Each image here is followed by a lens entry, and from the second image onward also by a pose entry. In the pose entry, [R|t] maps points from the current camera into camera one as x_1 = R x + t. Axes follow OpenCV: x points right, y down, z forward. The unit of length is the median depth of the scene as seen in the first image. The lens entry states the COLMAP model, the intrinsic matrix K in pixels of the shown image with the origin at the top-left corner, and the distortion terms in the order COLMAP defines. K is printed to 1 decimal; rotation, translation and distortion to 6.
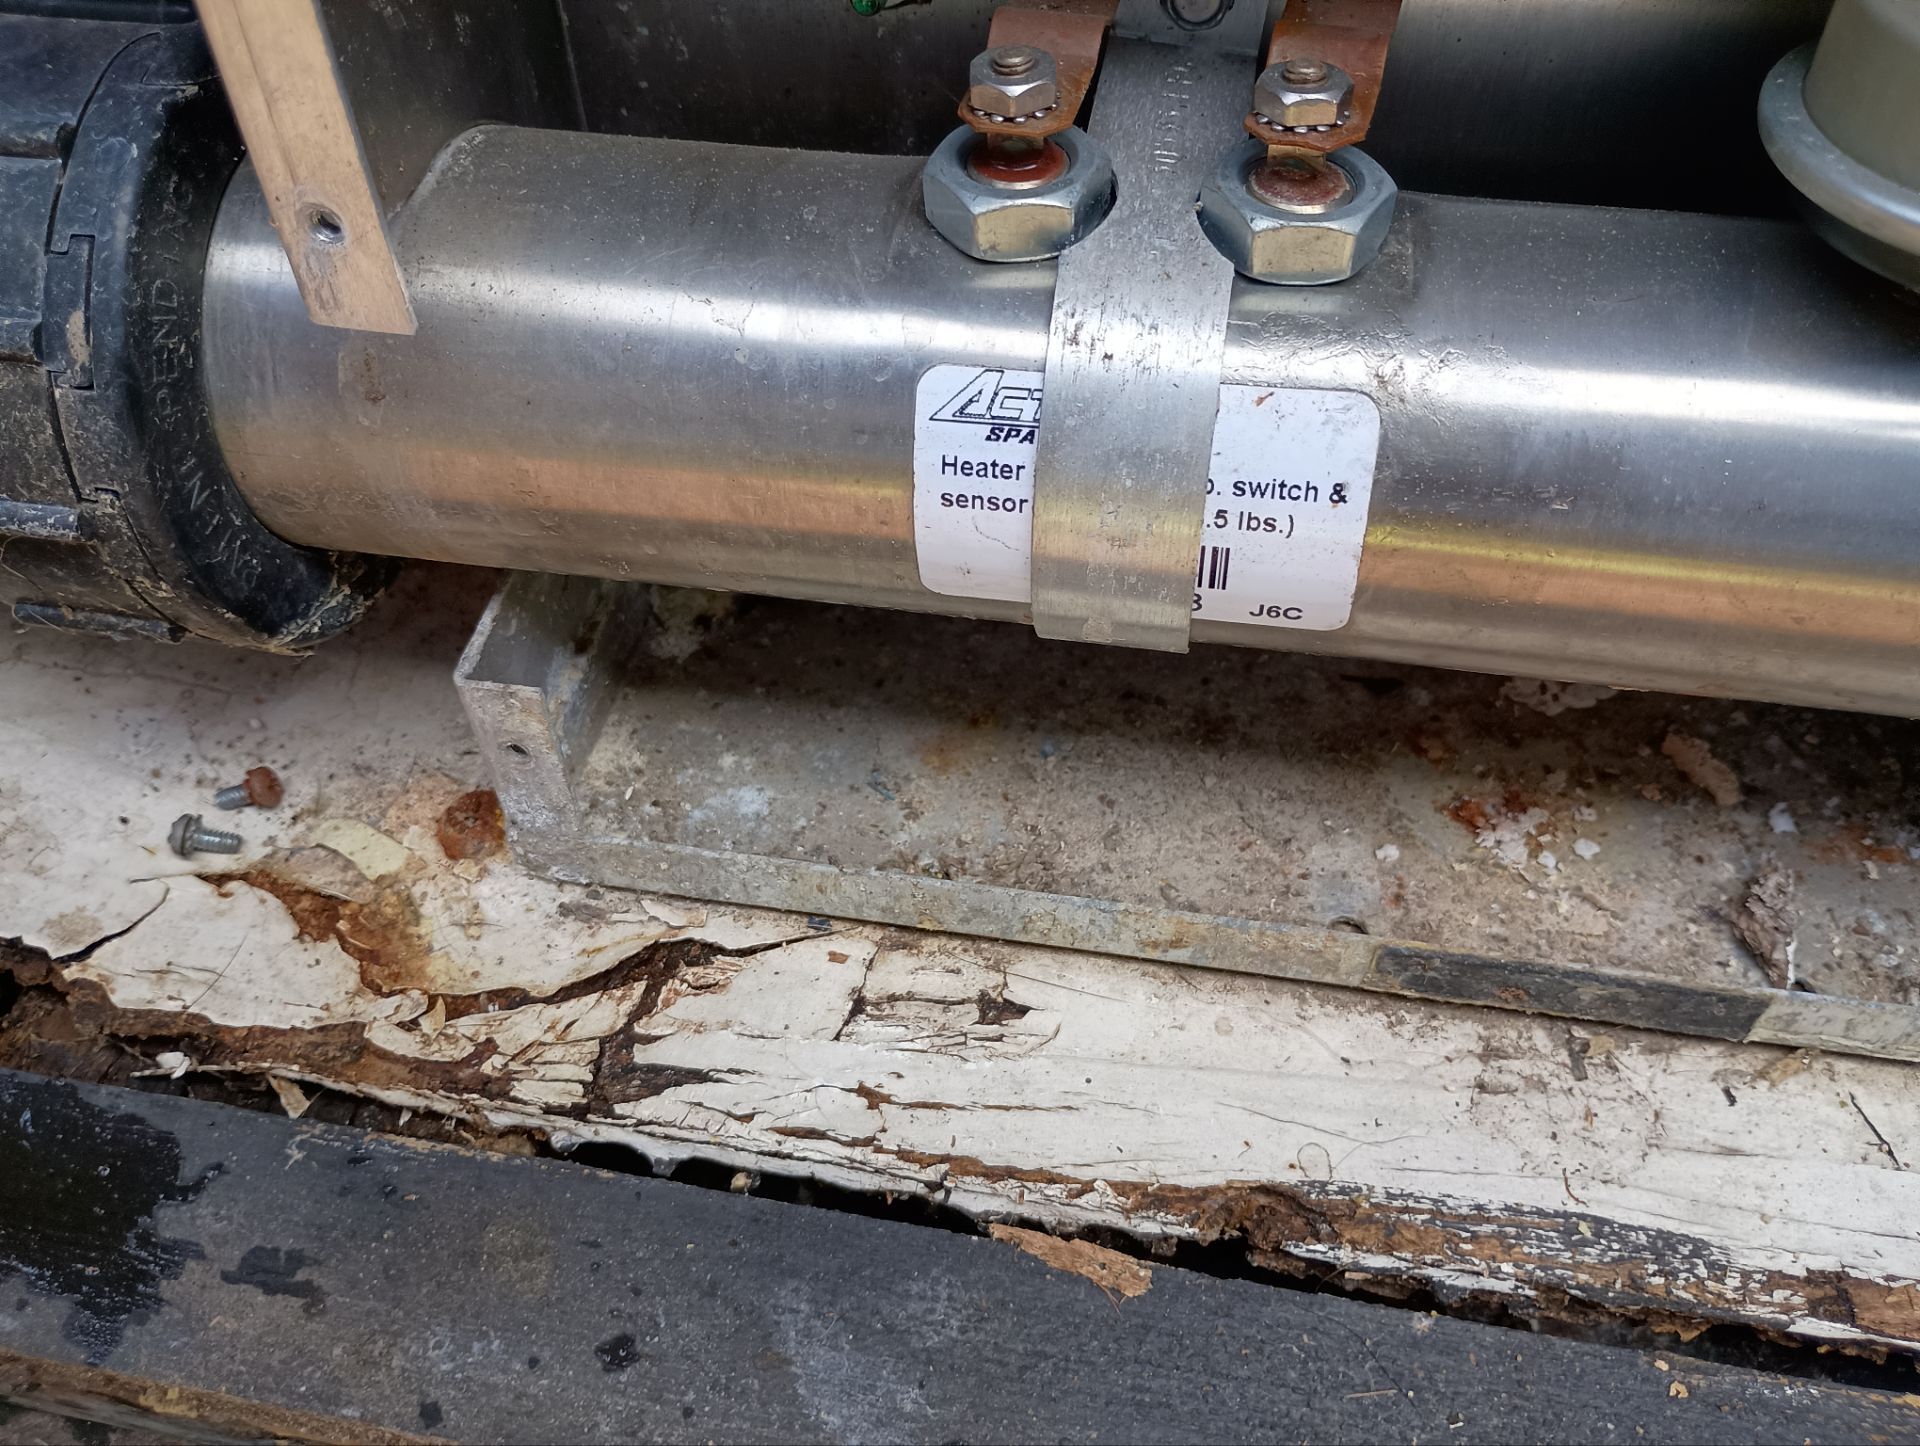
lens RADIAL K [[1652.4, 0, 960.0], [0, 1652.4, 723.0], [0, 0, 1]] dist [0.066855, -0.124724]
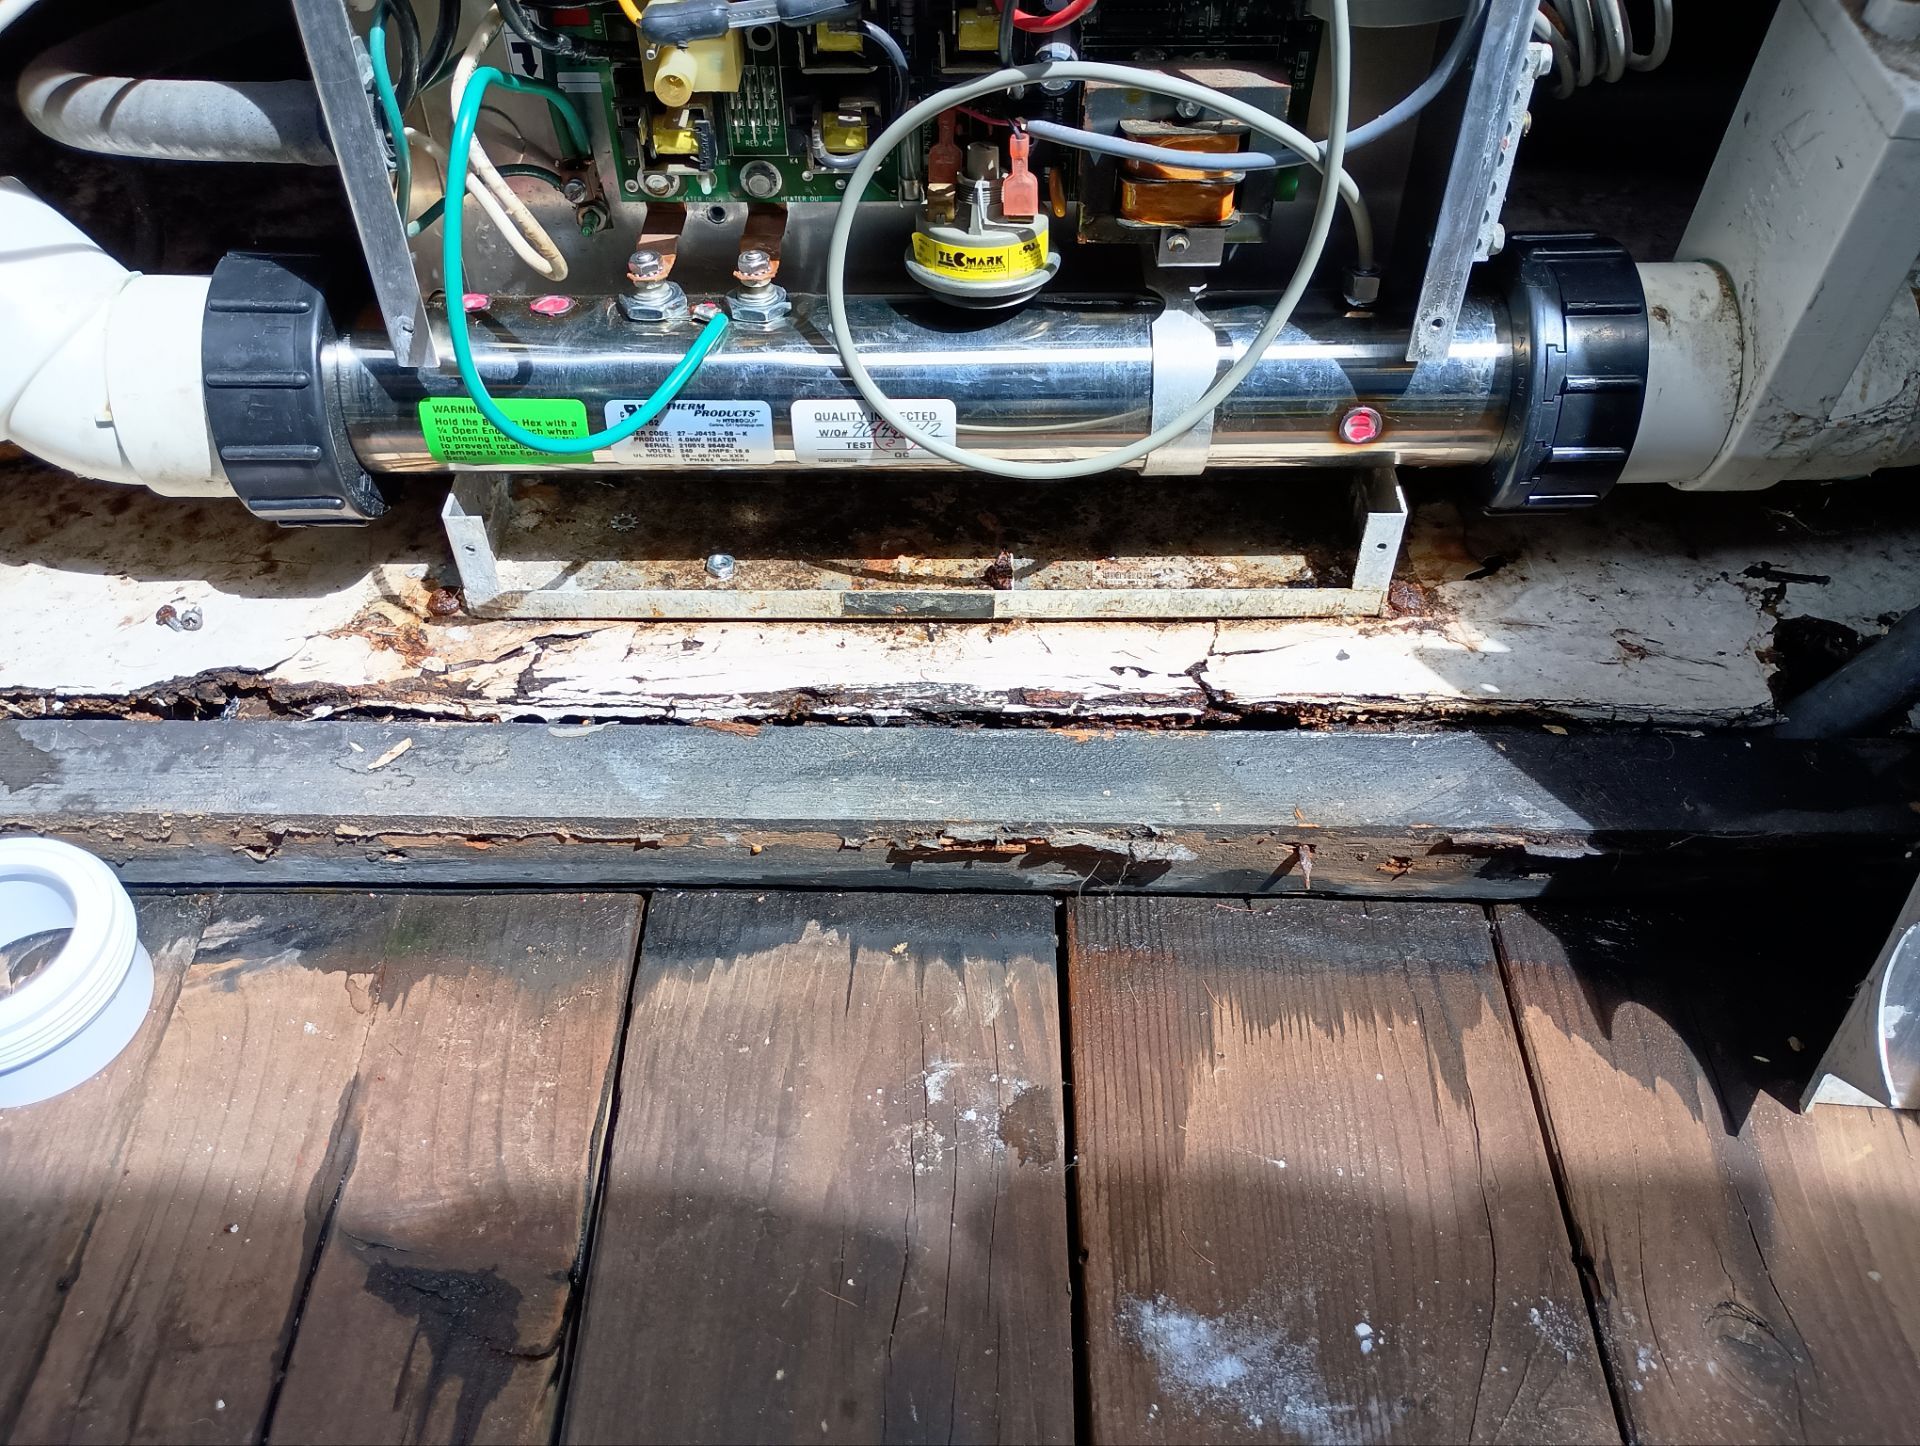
lens RADIAL K [[1652.4, 0, 960.0], [0, 1652.4, 723.0], [0, 0, 1]] dist [0.066855, -0.124724]
pose [[0.985763, -0.109032, 0.127996, 0.090312], [0.114807, 0.992637, -0.038618, 0.434703], [-0.122843, 0.052763, 0.991023, -1.412684]]
